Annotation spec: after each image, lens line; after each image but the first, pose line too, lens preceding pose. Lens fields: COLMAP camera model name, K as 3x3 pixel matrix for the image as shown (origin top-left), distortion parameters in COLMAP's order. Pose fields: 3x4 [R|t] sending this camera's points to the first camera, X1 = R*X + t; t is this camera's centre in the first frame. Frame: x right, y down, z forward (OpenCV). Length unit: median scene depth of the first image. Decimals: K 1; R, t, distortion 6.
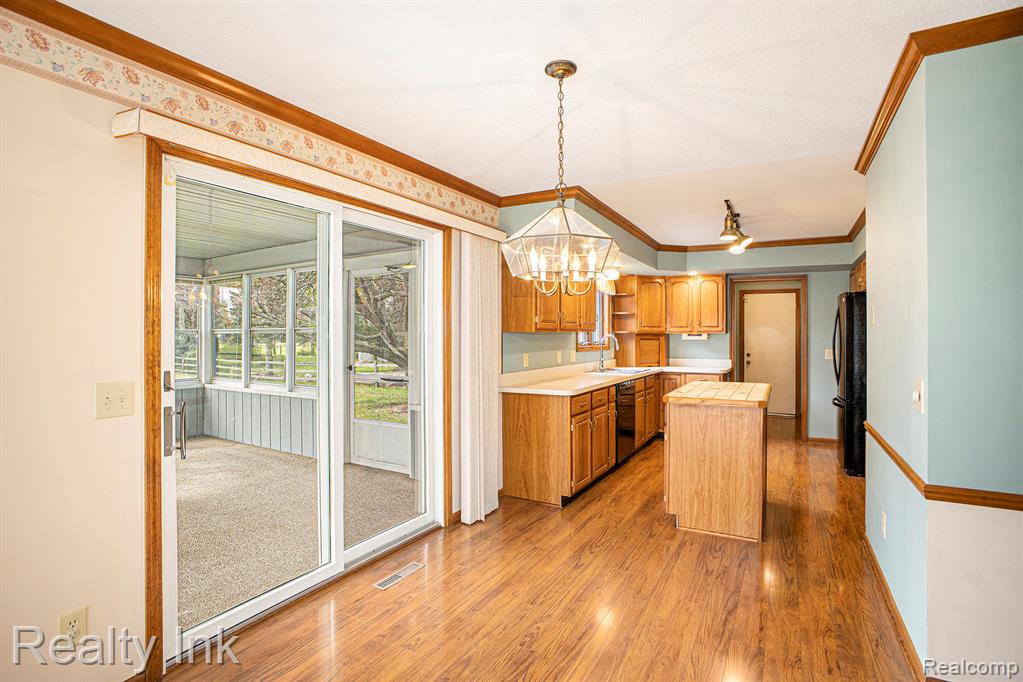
lens RADIAL K [[489.2, 0, 510.3], [0, 489.2, 330.3], [0, 0, 1]] dist [-0.077946, 0.000212]
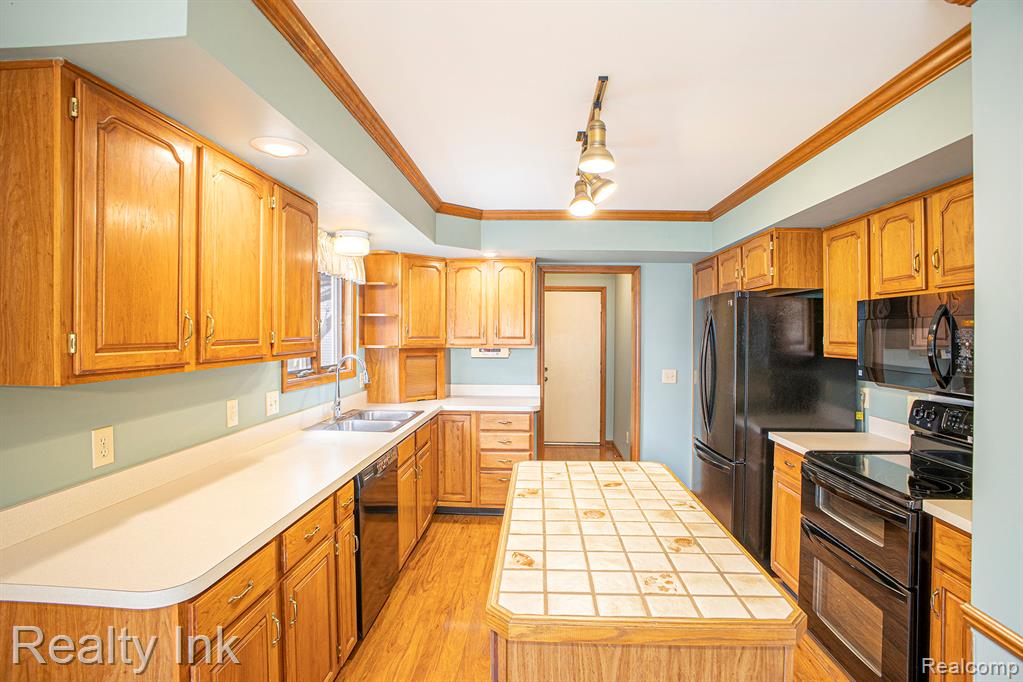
lens RADIAL K [[489.2, 0, 510.3], [0, 489.2, 330.3], [0, 0, 1]] dist [-0.077946, 0.000212]
pose [[0.890607, 0.002648, 0.454765, 0.107218], [-0.006525, 0.999955, 0.006956, -0.022008], [-0.454726, -0.009162, 0.890584, 0.404517]]
